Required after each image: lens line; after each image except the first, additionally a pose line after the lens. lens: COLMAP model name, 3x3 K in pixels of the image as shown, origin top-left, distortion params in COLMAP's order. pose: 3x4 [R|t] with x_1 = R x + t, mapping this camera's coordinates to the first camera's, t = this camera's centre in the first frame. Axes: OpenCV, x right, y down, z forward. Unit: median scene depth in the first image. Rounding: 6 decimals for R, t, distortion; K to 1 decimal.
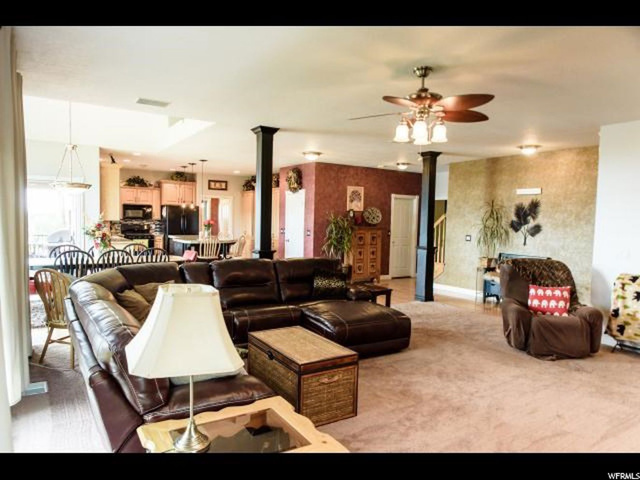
lens RADIAL K [[423.6, 0, 306.0], [0, 423.6, 258.7], [0, 0, 1]] dist [0.066367, -0.000522]
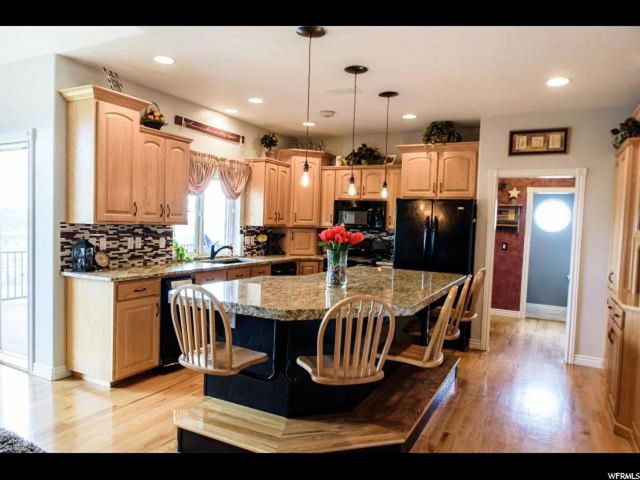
lens RADIAL K [[439.0, 0, 320.0], [0, 439.0, 240.0], [0, 0, 1]] dist [-0.000680, 0.001173]
pose [[0.506130, 0.038904, -0.861579, 0.031024], [-0.110373, 0.993690, -0.019968, -0.063712], [0.855365, 0.105201, 0.507230, 0.698746]]
